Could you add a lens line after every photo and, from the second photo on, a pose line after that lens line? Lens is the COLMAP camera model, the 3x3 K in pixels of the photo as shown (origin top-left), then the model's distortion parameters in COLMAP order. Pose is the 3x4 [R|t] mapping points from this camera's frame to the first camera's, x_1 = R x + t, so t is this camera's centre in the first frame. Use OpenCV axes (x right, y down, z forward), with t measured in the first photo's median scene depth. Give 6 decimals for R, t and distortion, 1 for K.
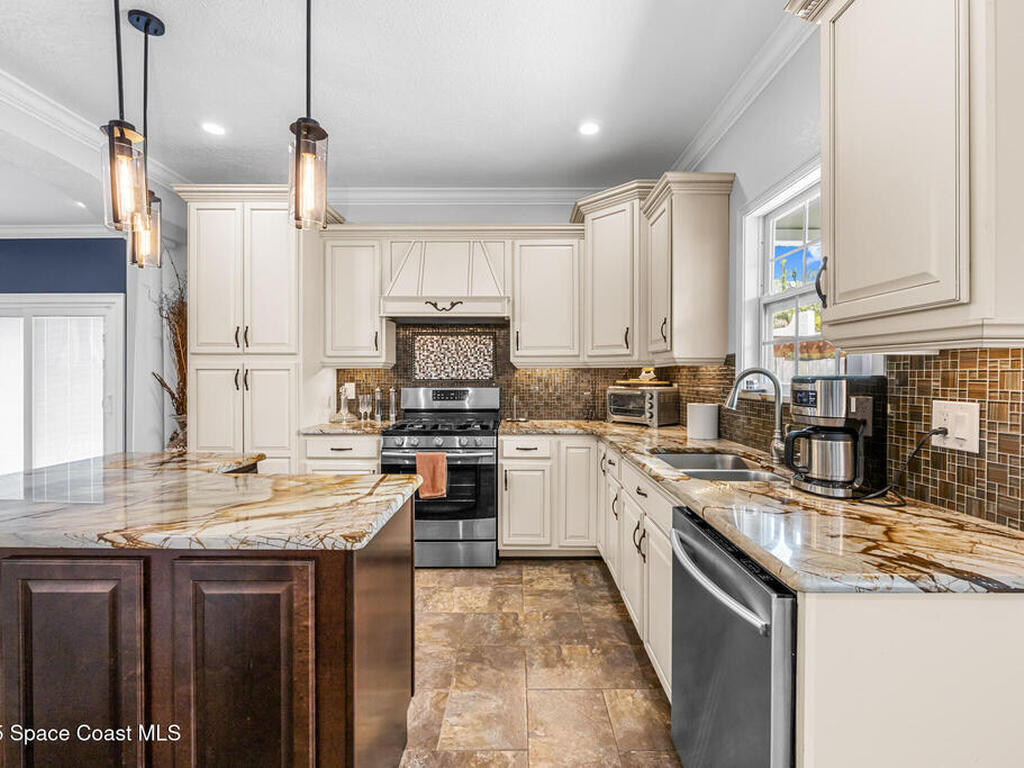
lens RADIAL K [[463.0, 0, 512.0], [0, 463.0, 384.0], [0, 0, 1]] dist [0.003237, 0.000238]
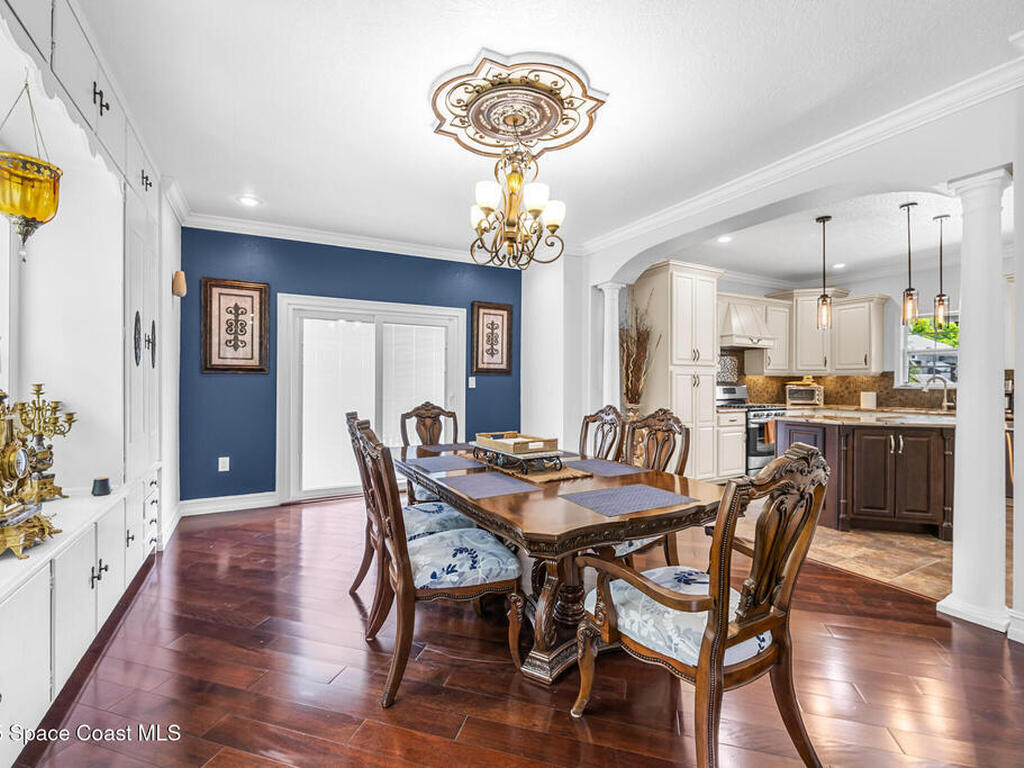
lens RADIAL K [[463.0, 0, 512.0], [0, 463.0, 384.0], [0, 0, 1]] dist [0.003237, 0.000238]
pose [[0.874974, -0.000260, 0.484170, -1.952837], [0.006692, 0.999911, -0.011555, 0.015087], [-0.484123, 0.013350, 0.874898, -0.123632]]
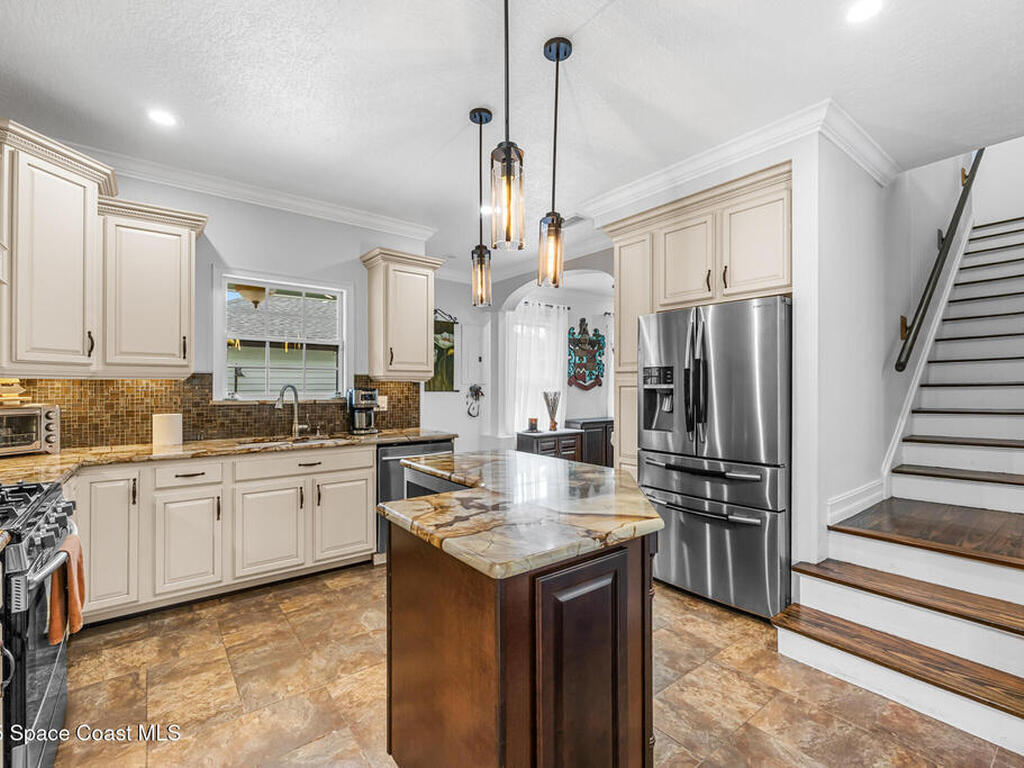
lens RADIAL K [[463.0, 0, 512.0], [0, 463.0, 384.0], [0, 0, 1]] dist [0.003237, 0.000238]
pose [[-0.622970, 0.003898, 0.782236, -0.858985], [0.012165, 0.999915, 0.004705, -0.020952], [-0.782151, 0.012447, -0.622964, 0.910232]]
